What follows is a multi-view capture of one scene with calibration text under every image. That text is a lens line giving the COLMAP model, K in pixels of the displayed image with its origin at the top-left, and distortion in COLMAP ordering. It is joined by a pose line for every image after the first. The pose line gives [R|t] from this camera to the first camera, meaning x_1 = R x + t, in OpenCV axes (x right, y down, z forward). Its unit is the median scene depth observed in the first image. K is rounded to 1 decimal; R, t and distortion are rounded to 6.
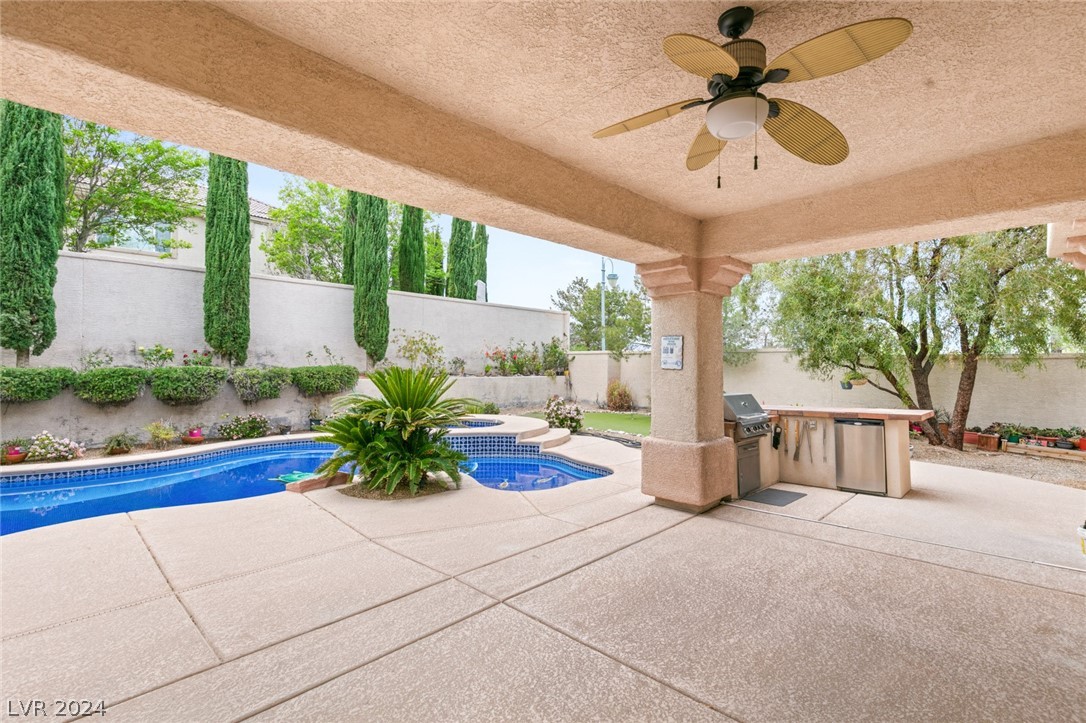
lens RADIAL K [[506.9, 0, 543.0], [0, 506.9, 361.5], [0, 0, 1]] dist [0.002921, 0.000284]
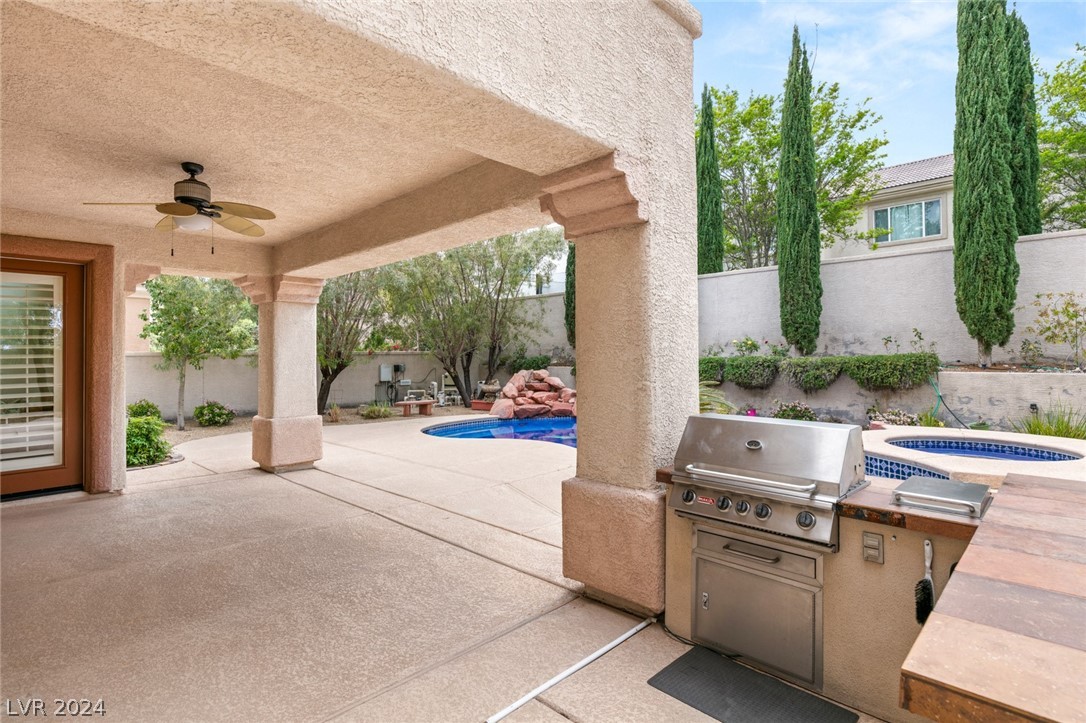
lens RADIAL K [[537.9, 0, 543.0], [0, 537.9, 361.5], [0, 0, 1]] dist [0.001629, -0.000055]
pose [[-0.004128, 0.007471, -0.999964, 1.270355], [0.018467, 0.999802, 0.007393, 0.010759], [0.999821, -0.018436, -0.004265, 1.258270]]
